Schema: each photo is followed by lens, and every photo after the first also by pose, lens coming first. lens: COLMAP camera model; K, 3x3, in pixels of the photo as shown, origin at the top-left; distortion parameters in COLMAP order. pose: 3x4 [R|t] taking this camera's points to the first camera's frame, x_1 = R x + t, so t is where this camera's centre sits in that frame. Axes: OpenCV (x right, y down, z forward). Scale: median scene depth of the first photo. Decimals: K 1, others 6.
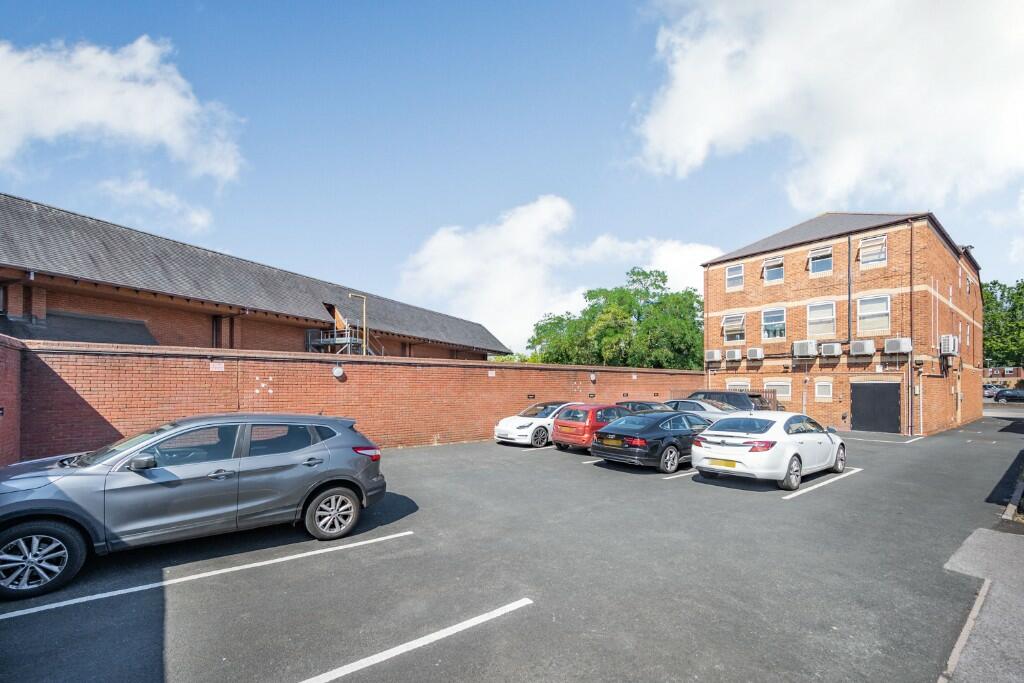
lens RADIAL K [[430.6, 0, 508.4], [0, 430.6, 386.6], [0, 0, 1]] dist [0.000365, -0.000099]
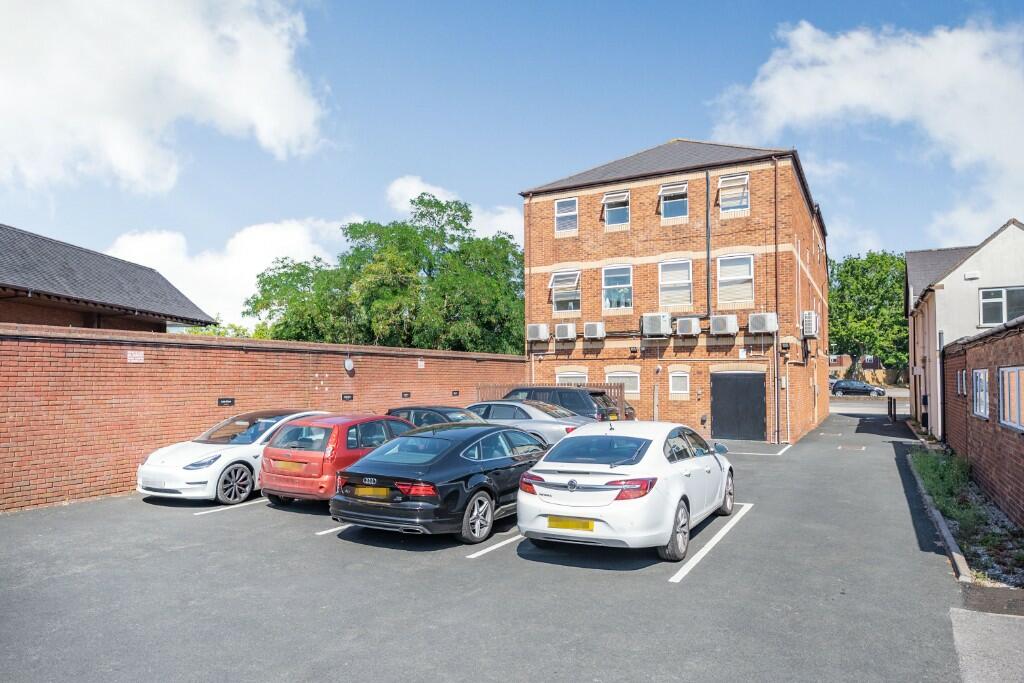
lens RADIAL K [[660.1, 0, 512.0], [0, 660.1, 341.5], [0, 0, 1]] dist [0.003159, 0.000693]
pose [[0.915430, 0.015965, 0.402162, 0.041530], [0.007491, 0.998364, -0.056685, -0.001256], [-0.402409, 0.054904, 0.913812, 0.116211]]
